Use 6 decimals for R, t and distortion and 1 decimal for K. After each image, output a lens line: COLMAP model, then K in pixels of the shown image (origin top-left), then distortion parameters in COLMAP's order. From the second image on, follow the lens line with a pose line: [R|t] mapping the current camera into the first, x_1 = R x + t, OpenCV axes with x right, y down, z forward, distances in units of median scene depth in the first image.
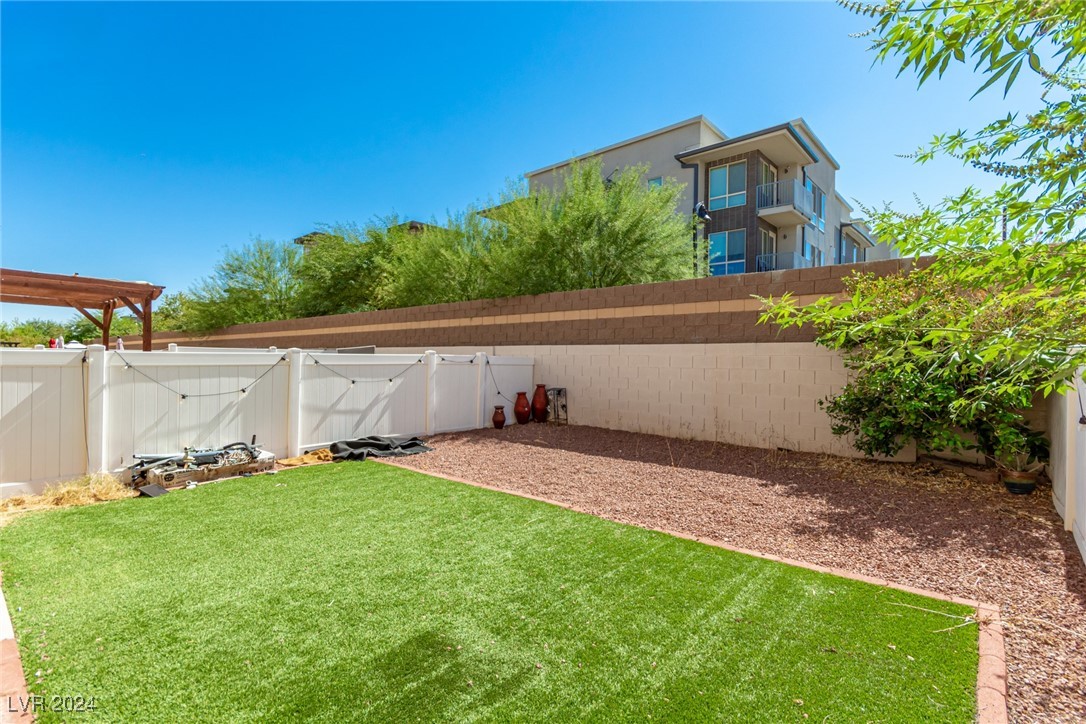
lens RADIAL K [[484.5, 0, 543.0], [0, 484.5, 362.0], [0, 0, 1]] dist [0.001658, 0.000249]
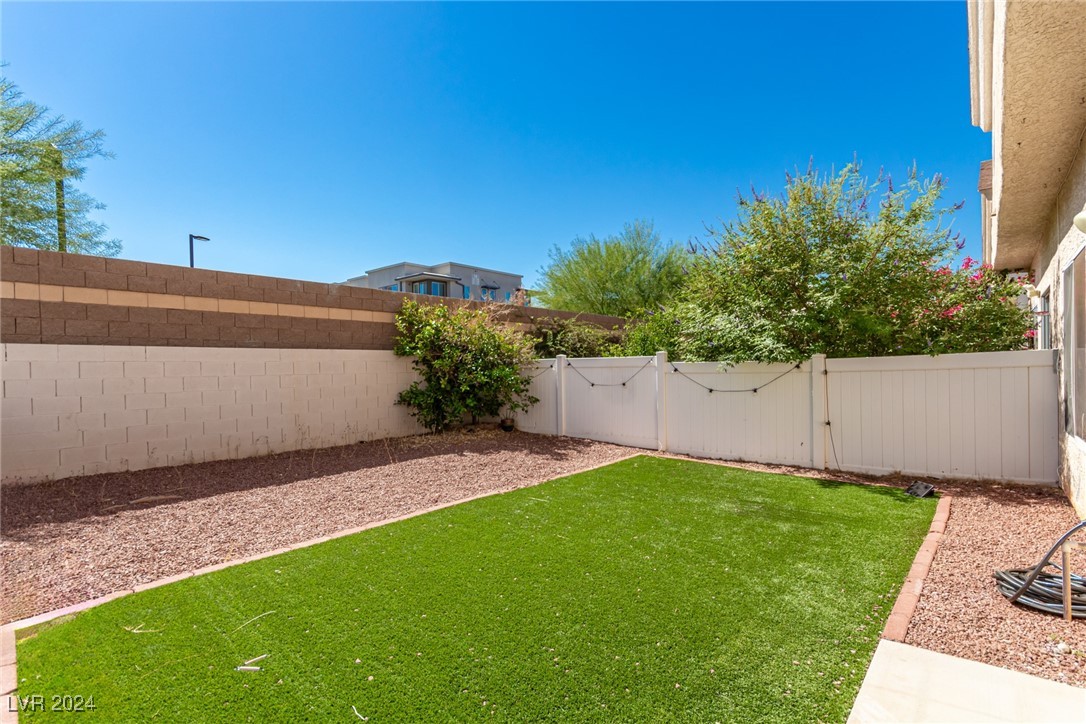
lens RADIAL K [[505.3, 0, 543.0], [0, 505.3, 362.0], [0, 0, 1]] dist [0.003209, 0.001311]
pose [[0.092066, -0.004251, 0.995744, -0.592594], [0.018768, 0.999821, 0.002533, -0.004896], [-0.995576, 0.018454, 0.092130, 0.409109]]
